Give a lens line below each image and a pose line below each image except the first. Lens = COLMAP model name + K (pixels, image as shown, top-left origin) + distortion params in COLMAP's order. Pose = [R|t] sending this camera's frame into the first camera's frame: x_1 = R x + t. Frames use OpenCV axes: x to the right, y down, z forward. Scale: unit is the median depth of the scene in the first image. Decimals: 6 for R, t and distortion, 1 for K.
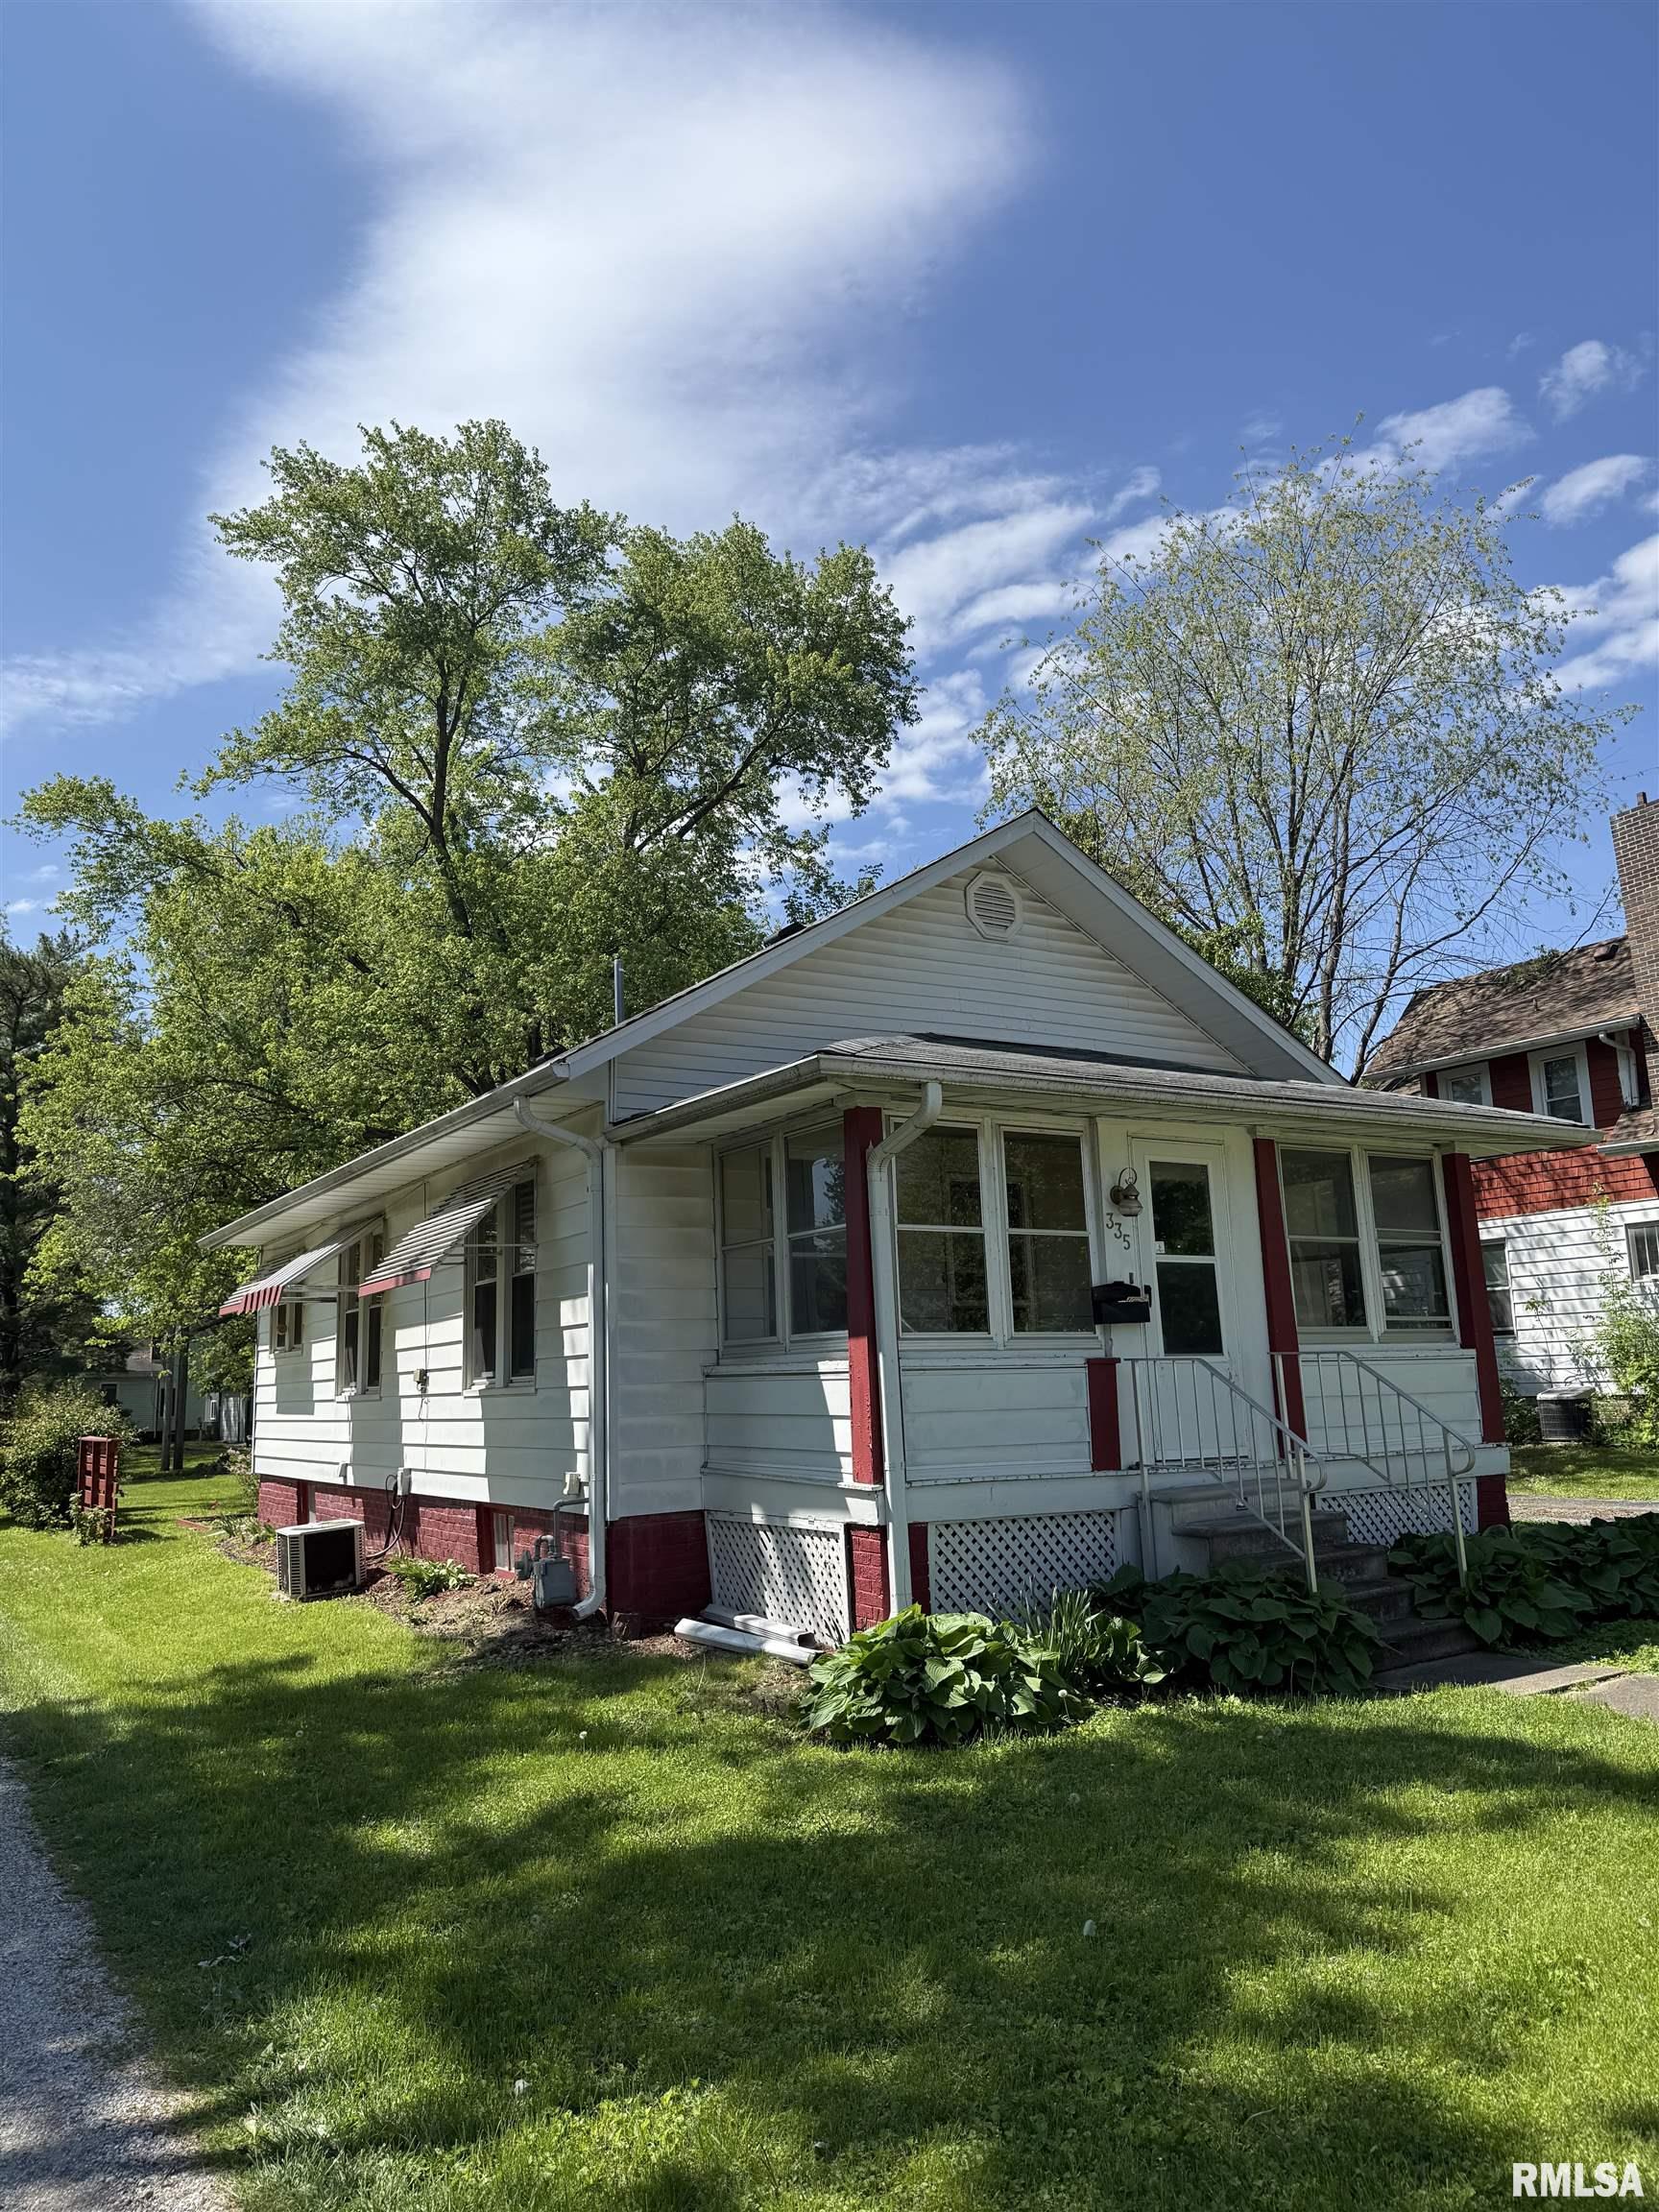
lens RADIAL K [[1549.8, 0, 825.1], [0, 1549.8, 1119.5], [0, 0, 1]] dist [0.169848, -0.320286]
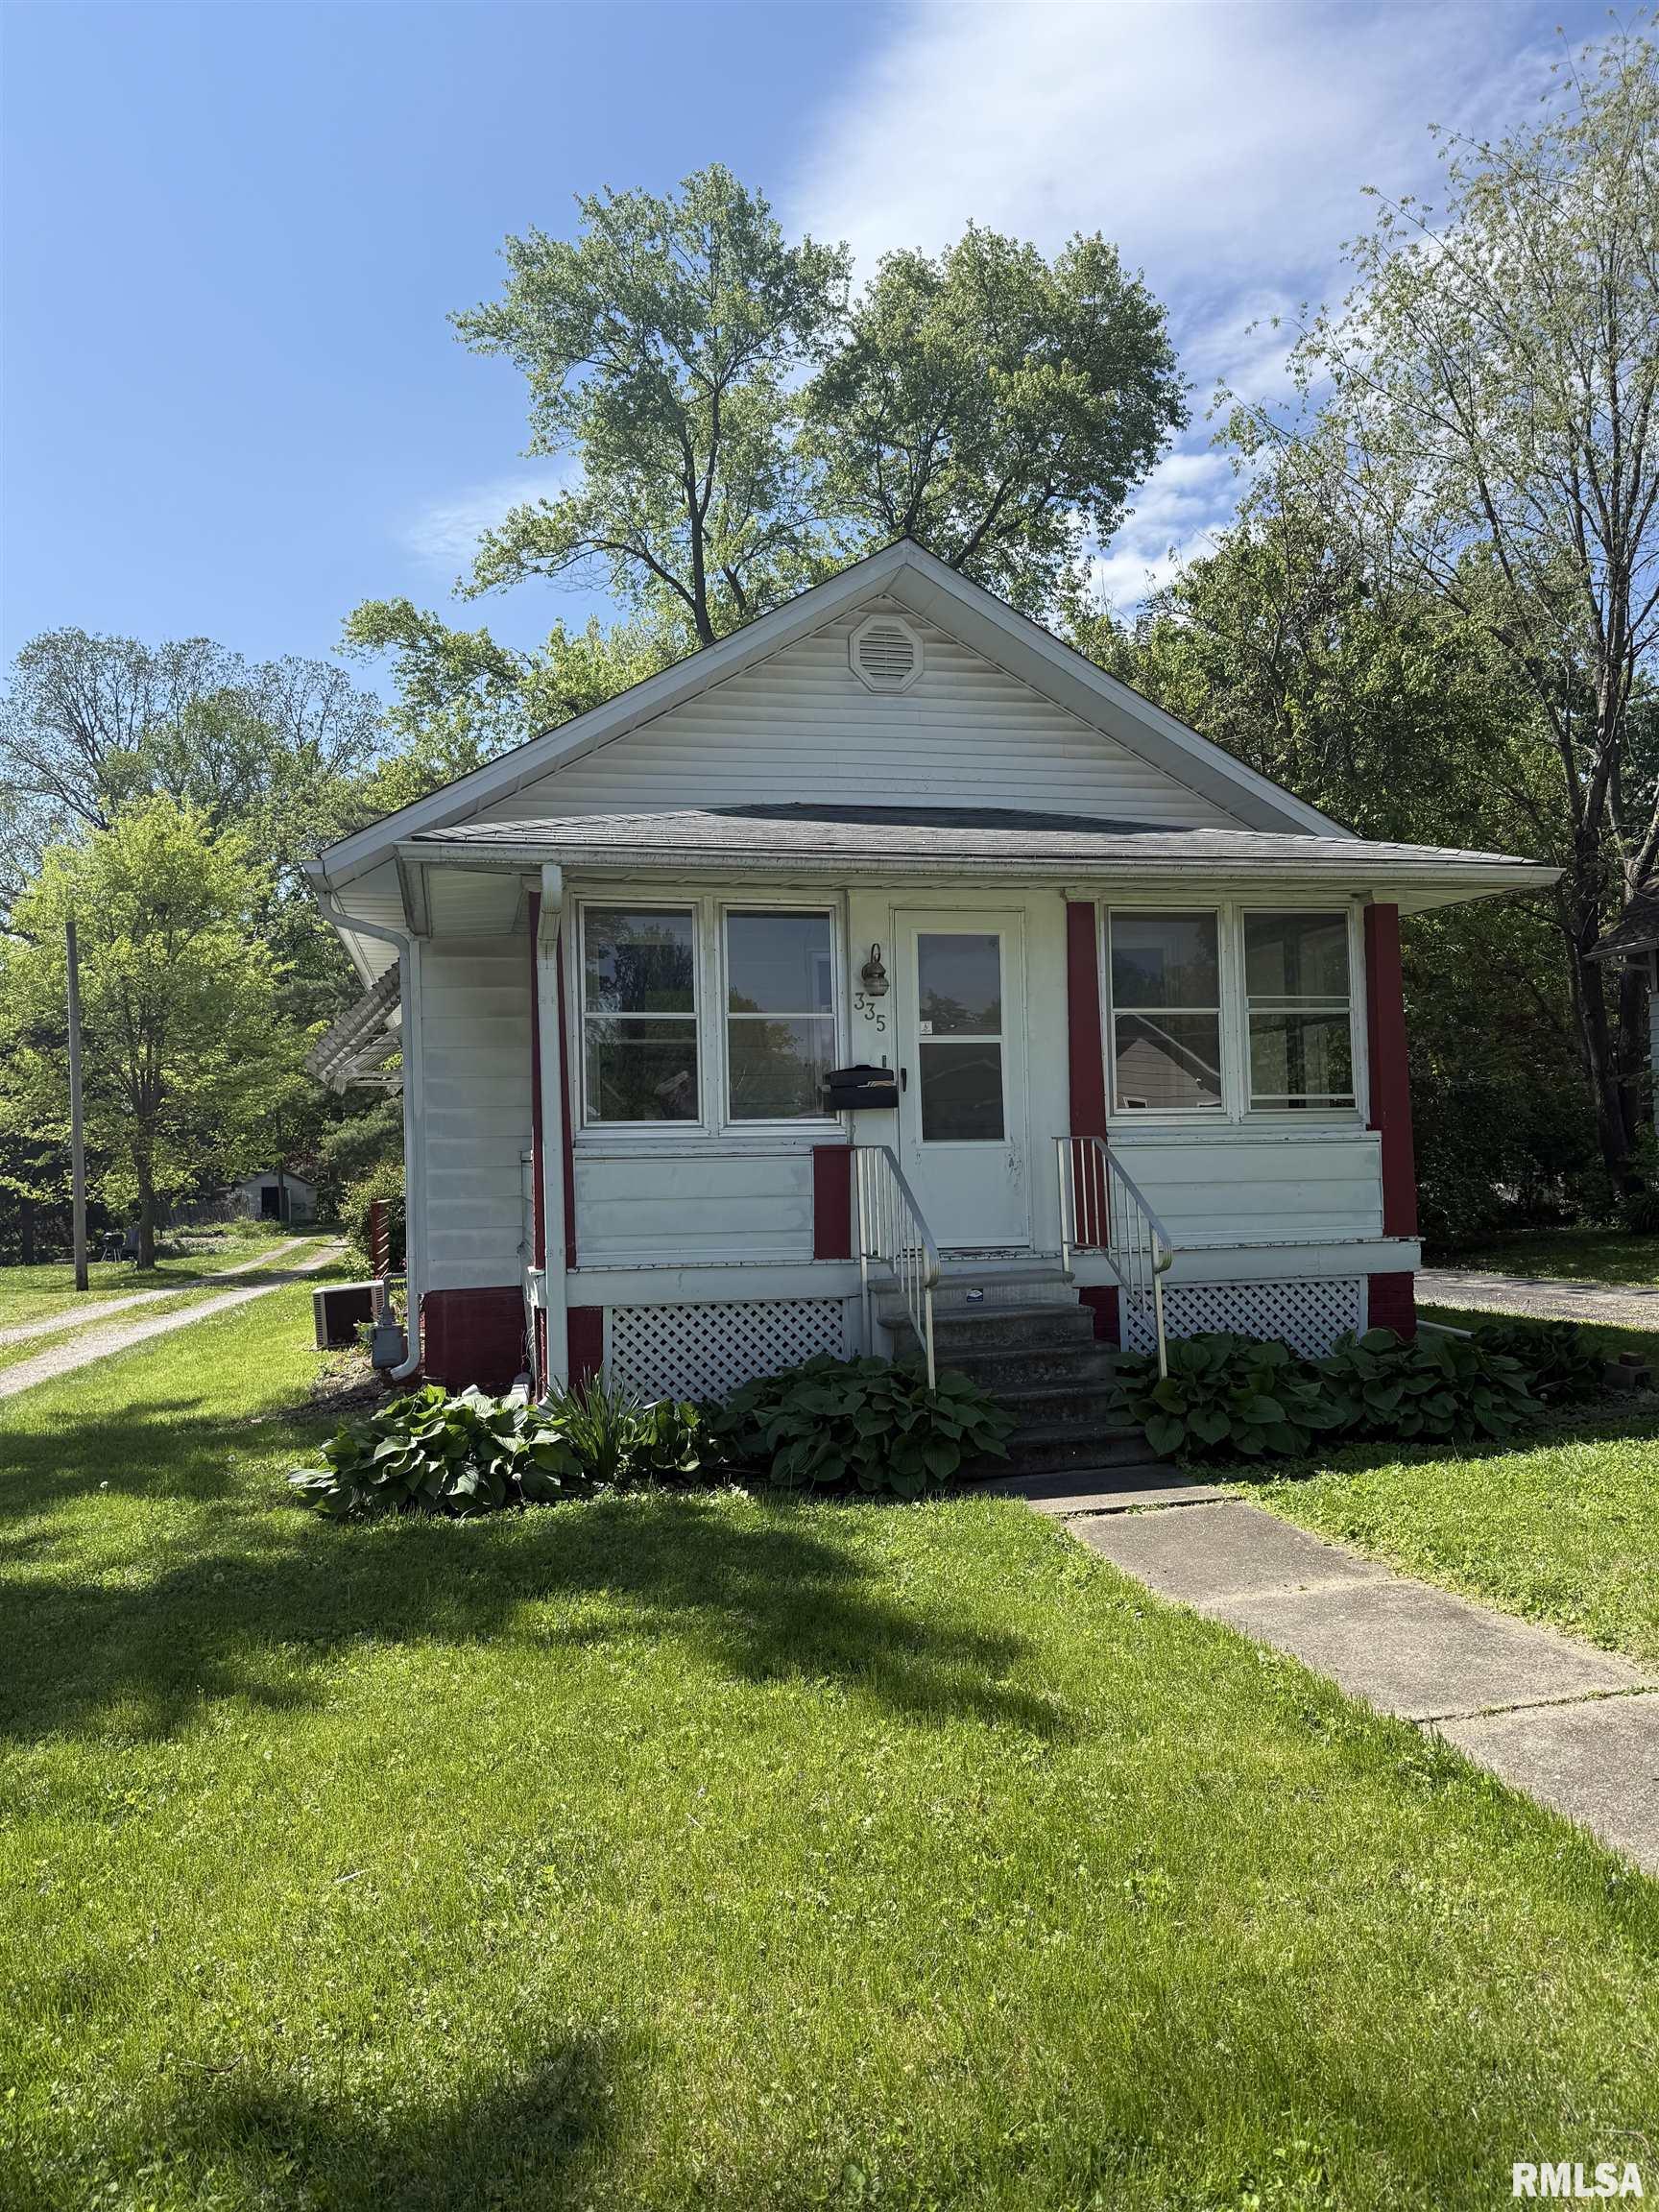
lens RADIAL K [[1549.8, 0, 825.1], [0, 1549.8, 1119.5], [0, 0, 1]] dist [0.169848, -0.320286]
pose [[0.946868, -0.001492, -0.321620, 0.447860], [0.048287, 0.989315, 0.137569, 0.005796], [0.317978, -0.145790, 0.936822, 0.104103]]
